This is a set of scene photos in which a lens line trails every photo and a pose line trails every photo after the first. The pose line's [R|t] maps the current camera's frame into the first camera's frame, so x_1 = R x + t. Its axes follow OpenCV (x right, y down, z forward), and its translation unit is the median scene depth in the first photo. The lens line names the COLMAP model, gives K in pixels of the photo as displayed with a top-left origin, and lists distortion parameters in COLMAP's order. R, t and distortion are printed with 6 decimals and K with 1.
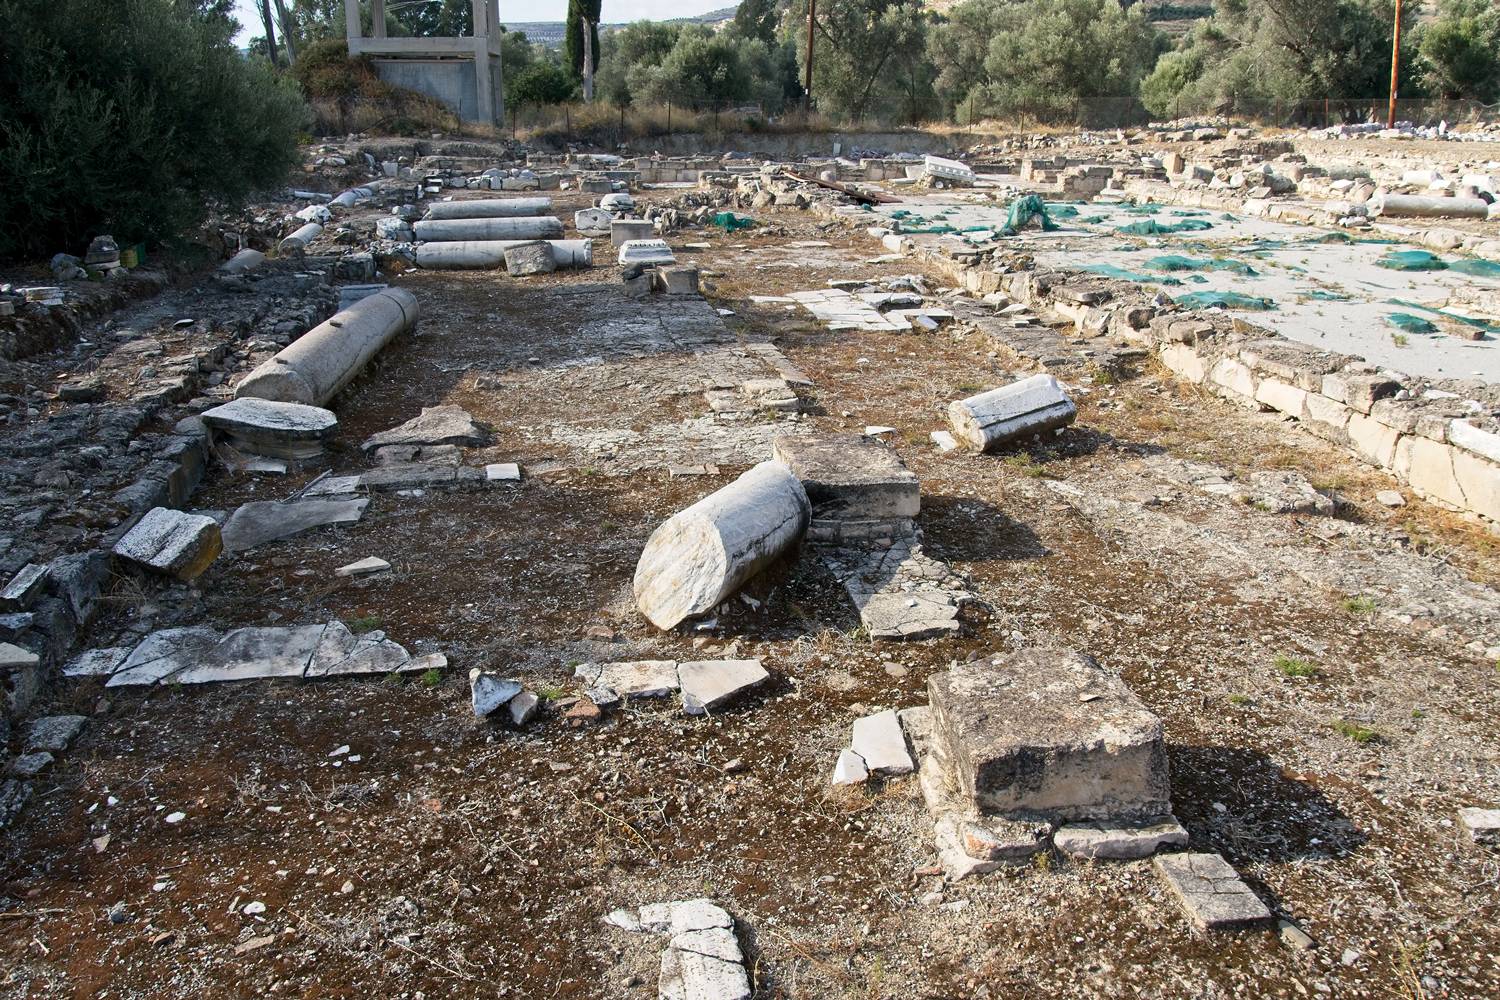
lens RADIAL K [[1193.4, 0, 756.6], [0, 1193.4, 500.6], [0, 0, 1]] dist [-0.032840, -0.022268]
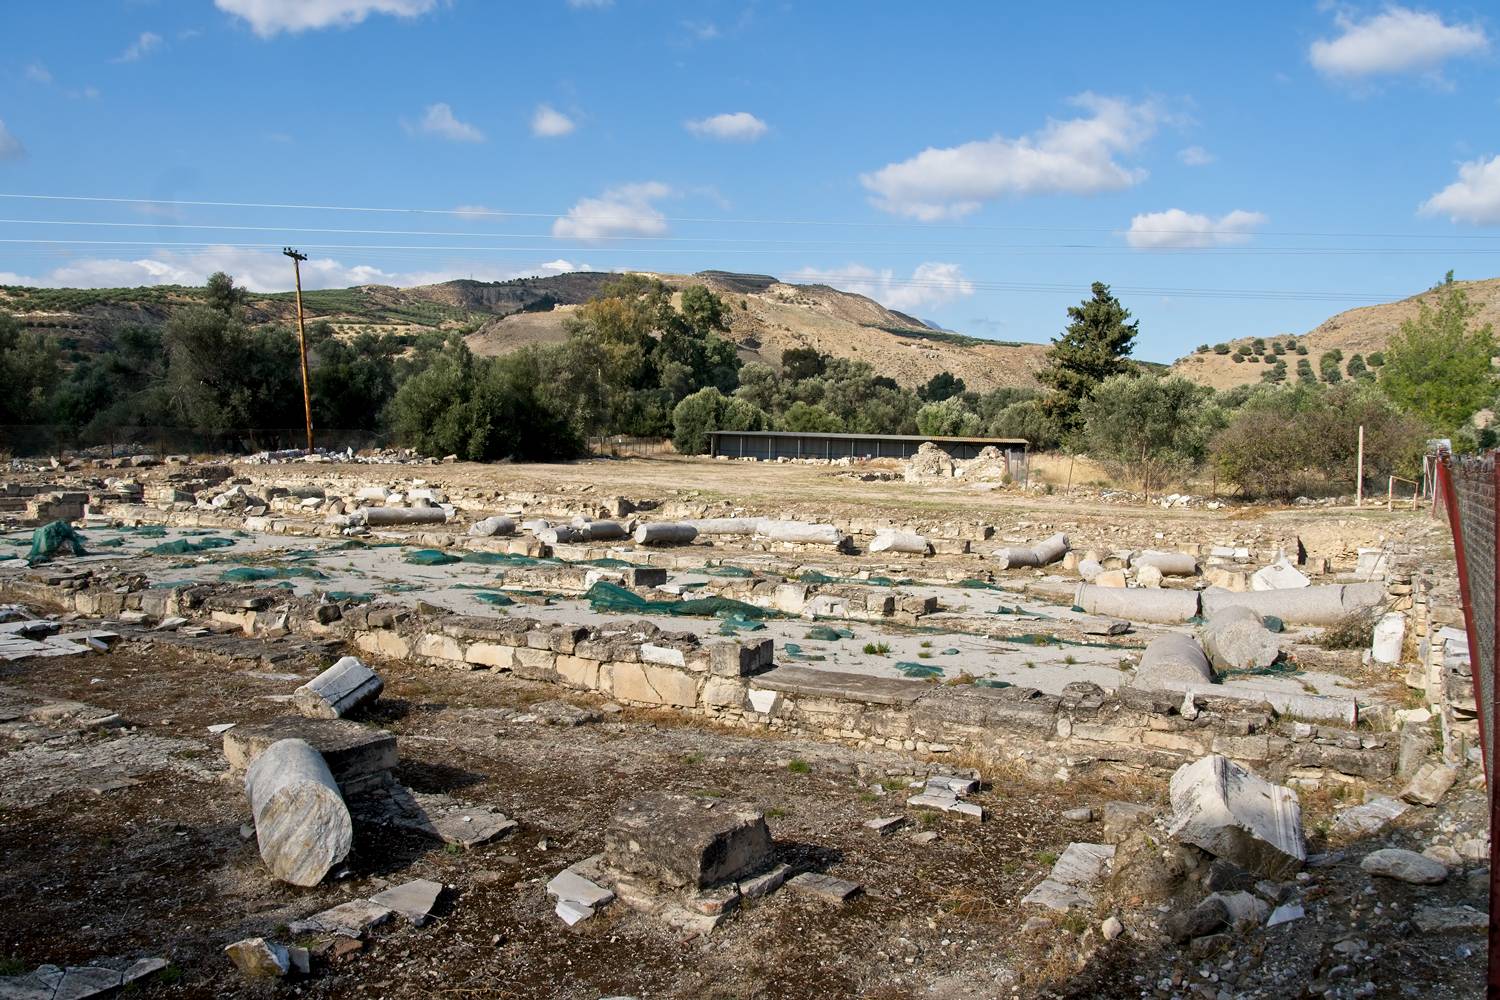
lens RADIAL K [[1193.4, 0, 756.6], [0, 1193.4, 500.6], [0, 0, 1]] dist [-0.032840, -0.022268]
pose [[0.622999, -0.022827, 0.781890, -0.281528], [0.228800, 0.961176, -0.154243, 0.011816], [-0.748013, 0.274989, 0.604035, -0.028217]]
